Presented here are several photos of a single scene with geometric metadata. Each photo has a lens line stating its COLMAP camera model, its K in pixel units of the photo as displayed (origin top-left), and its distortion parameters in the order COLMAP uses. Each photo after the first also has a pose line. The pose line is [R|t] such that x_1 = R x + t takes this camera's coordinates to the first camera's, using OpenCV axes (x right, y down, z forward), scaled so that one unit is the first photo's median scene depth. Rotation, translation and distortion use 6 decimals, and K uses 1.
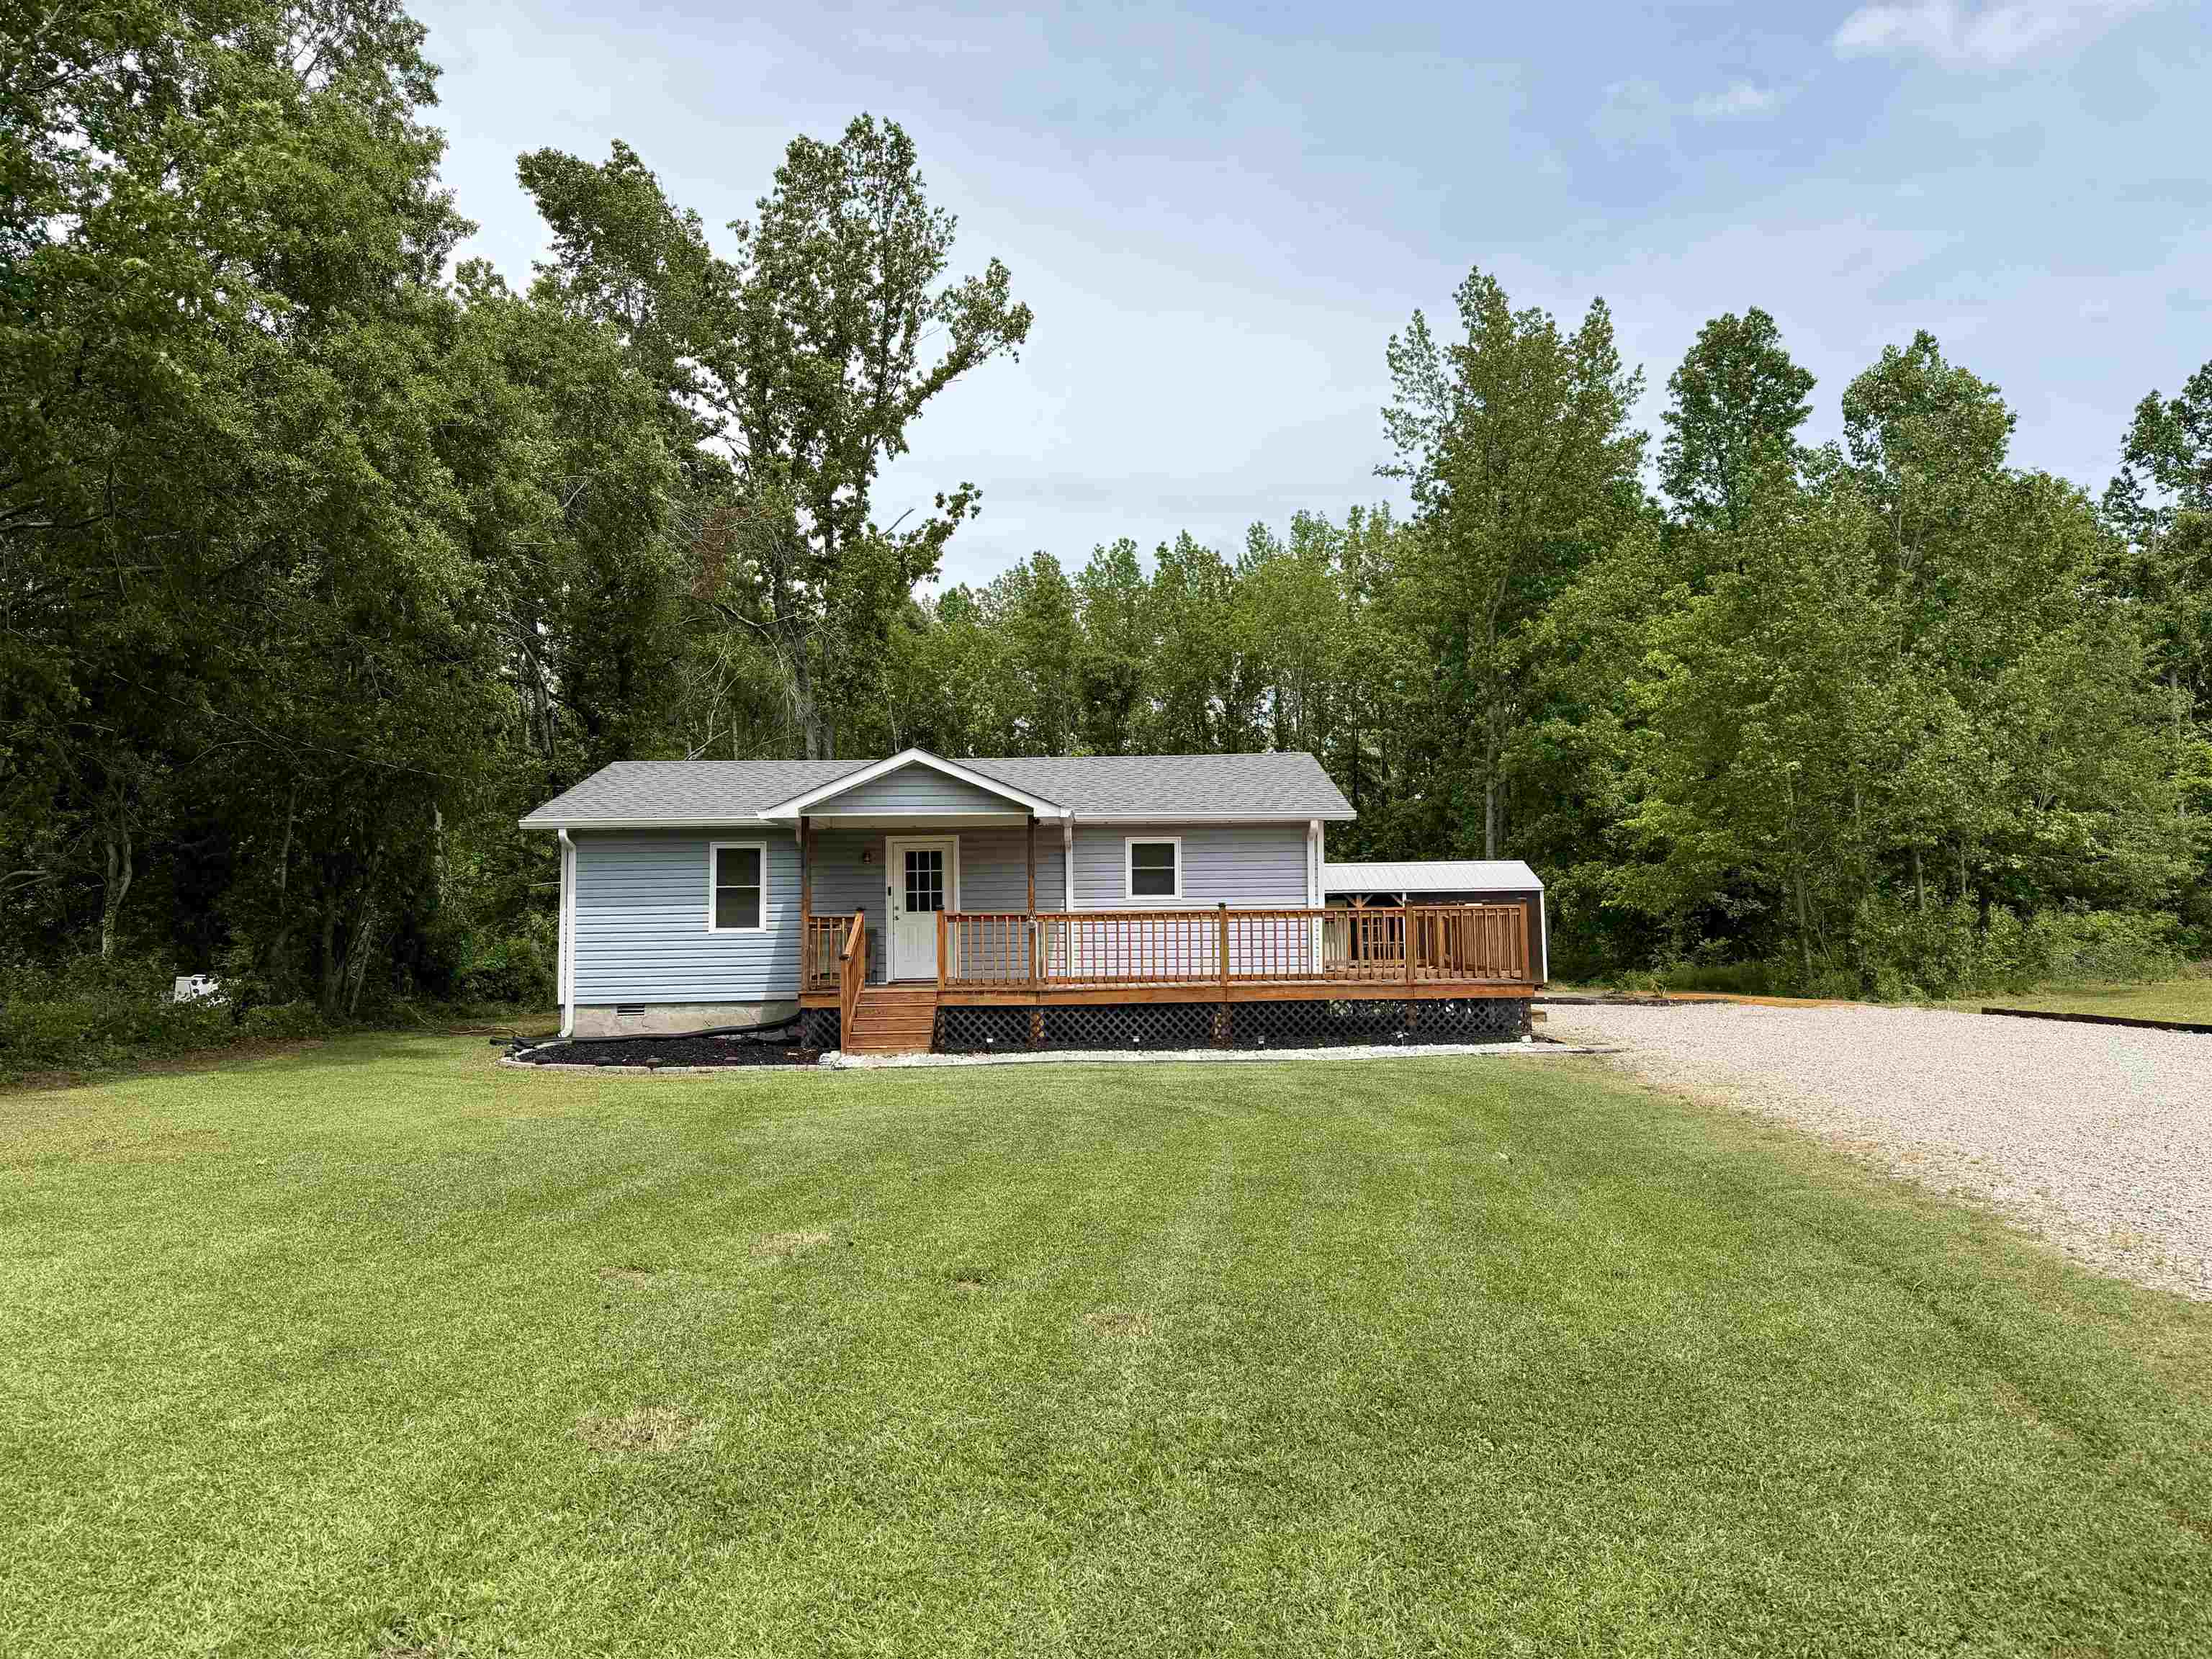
lens RADIAL K [[1596.2, 0, 1104.2], [0, 1596.2, 849.7], [0, 0, 1]] dist [0.046248, -0.036821]
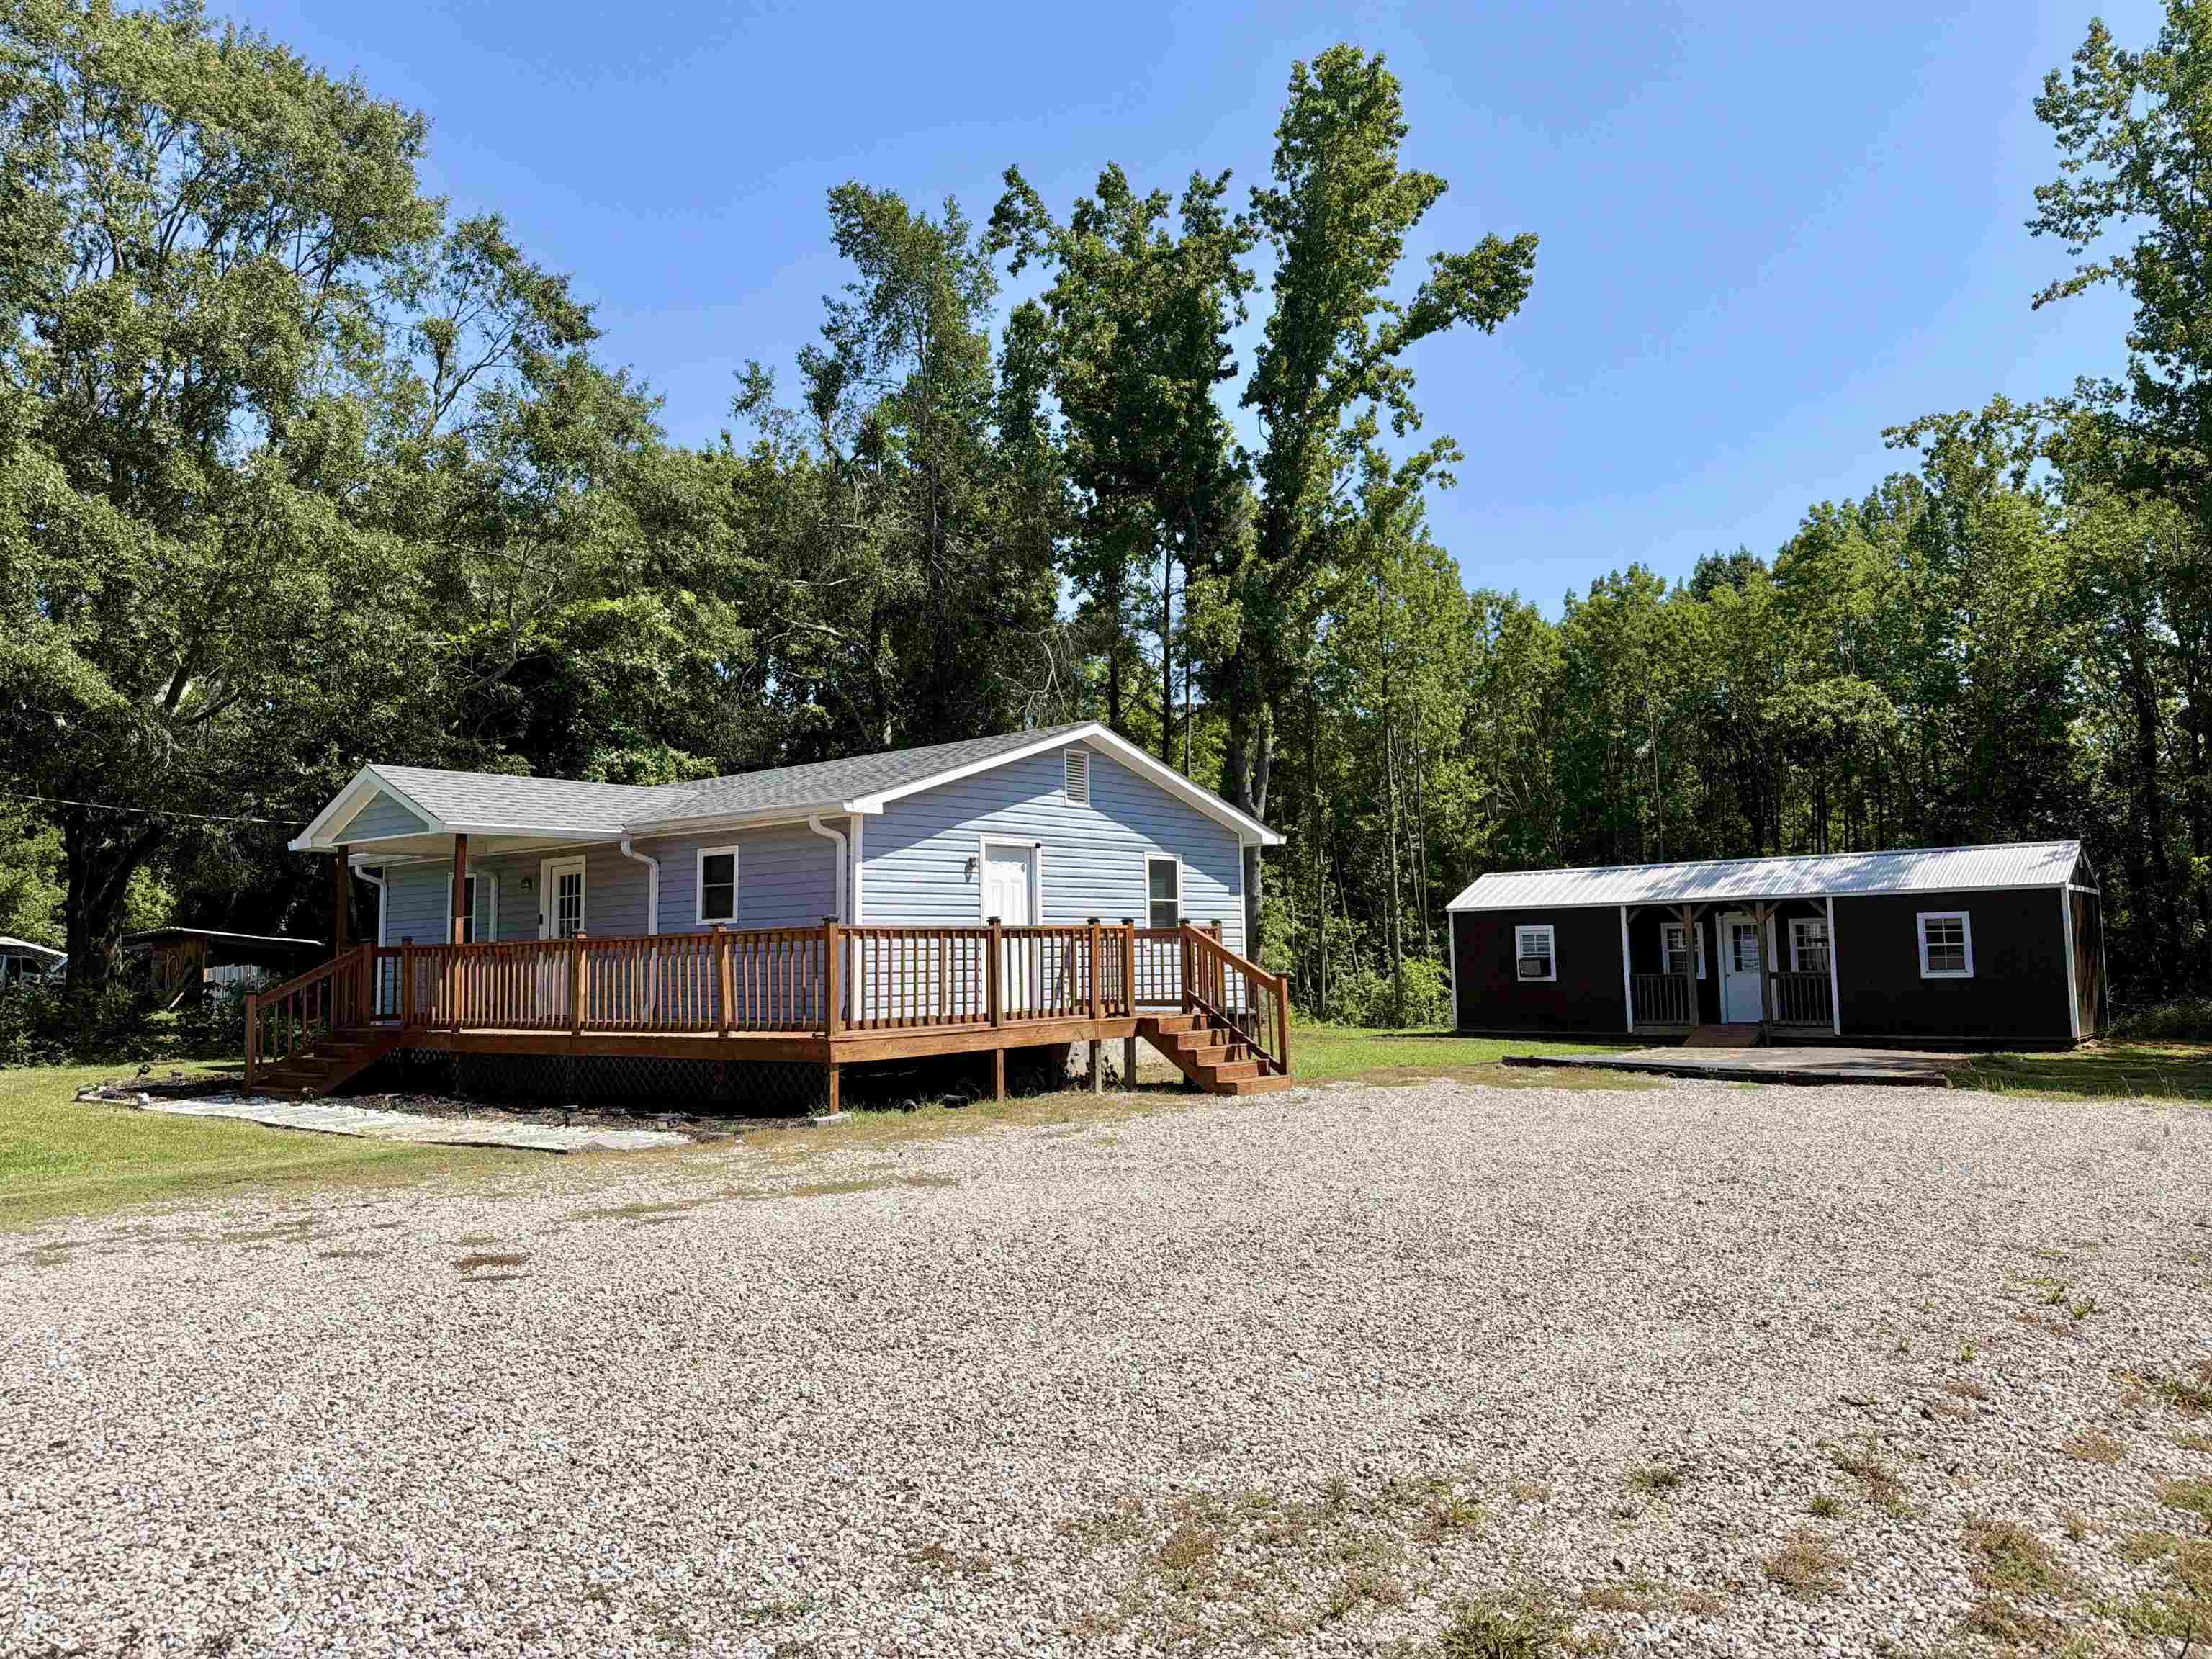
lens RADIAL K [[1557.1, 0, 1065.2], [0, 1557.1, 808.3], [0, 0, 1]] dist [0.049082, -0.046112]
pose [[0.753317, -0.063526, -0.654582, 0.695095], [0.038690, 0.997881, -0.052316, 0.020842], [0.656518, 0.014084, 0.754179, 0.508212]]
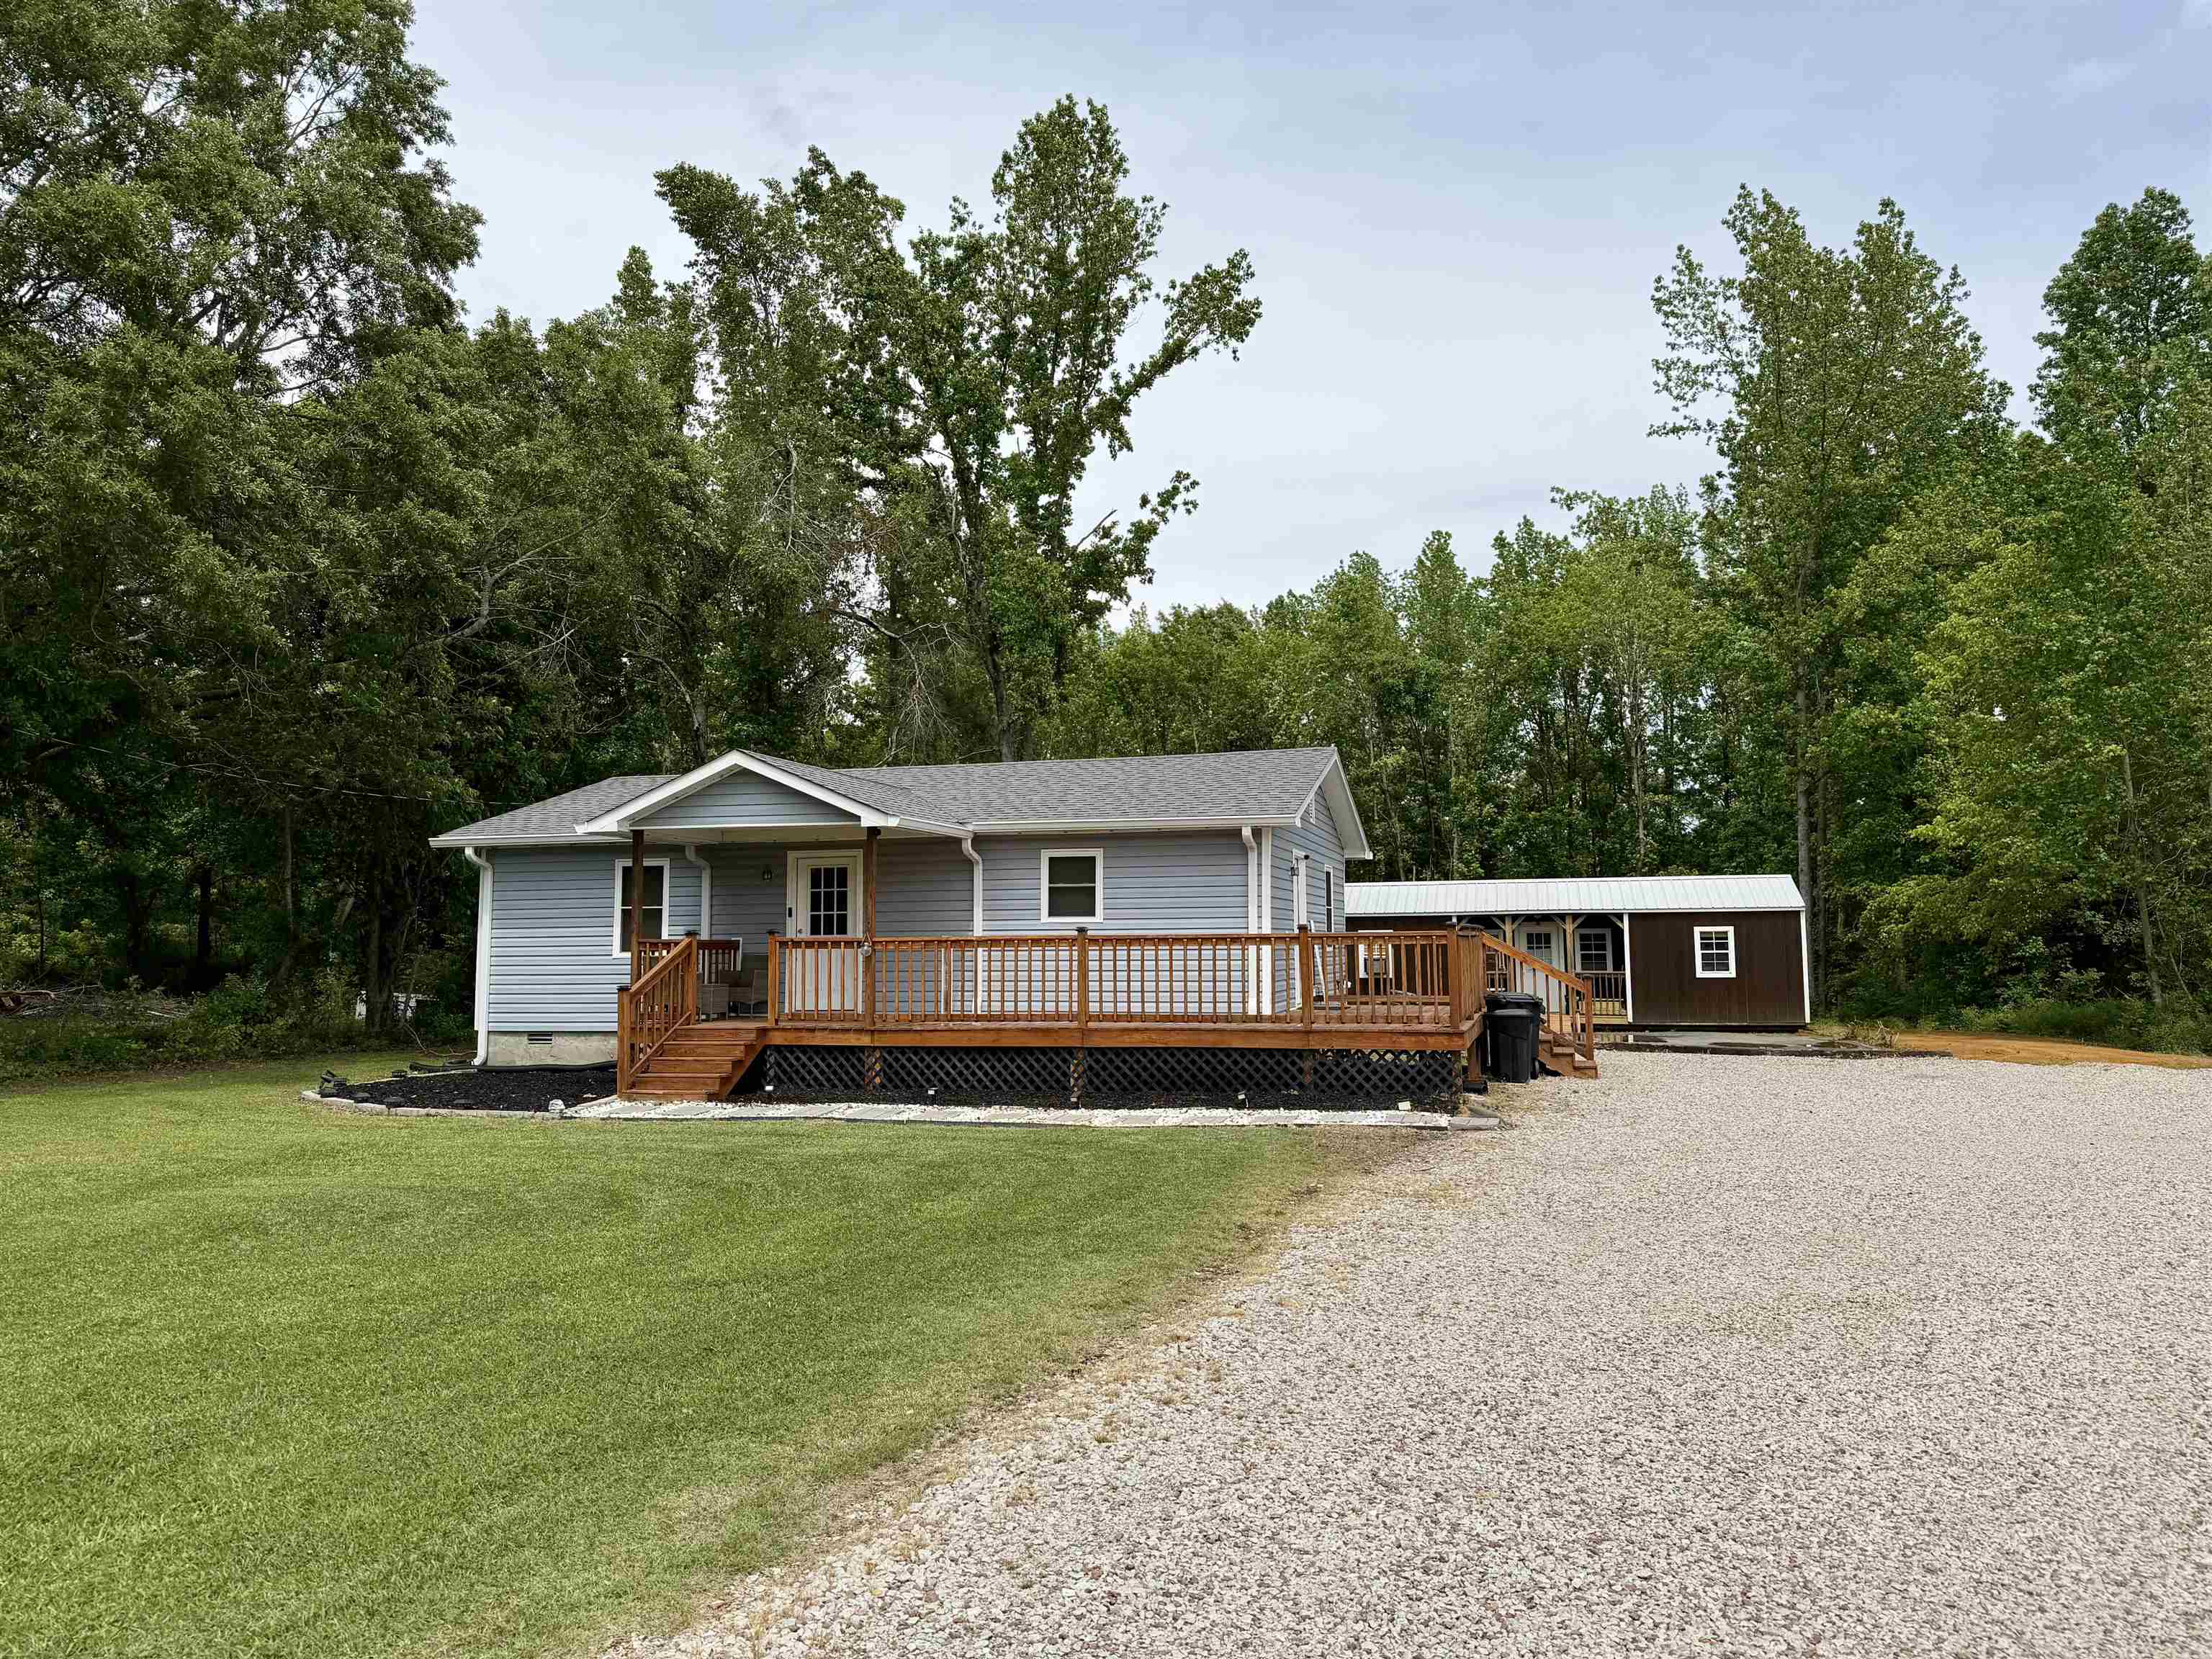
lens RADIAL K [[1596.2, 0, 1094.7], [0, 1596.2, 810.9], [0, 0, 1]] dist [0.046248, -0.036821]
pose [[0.960306, -0.016466, -0.278463, 0.280615], [0.006908, 0.999354, -0.035270, 0.001998], [0.278863, 0.031946, 0.959799, 0.181362]]
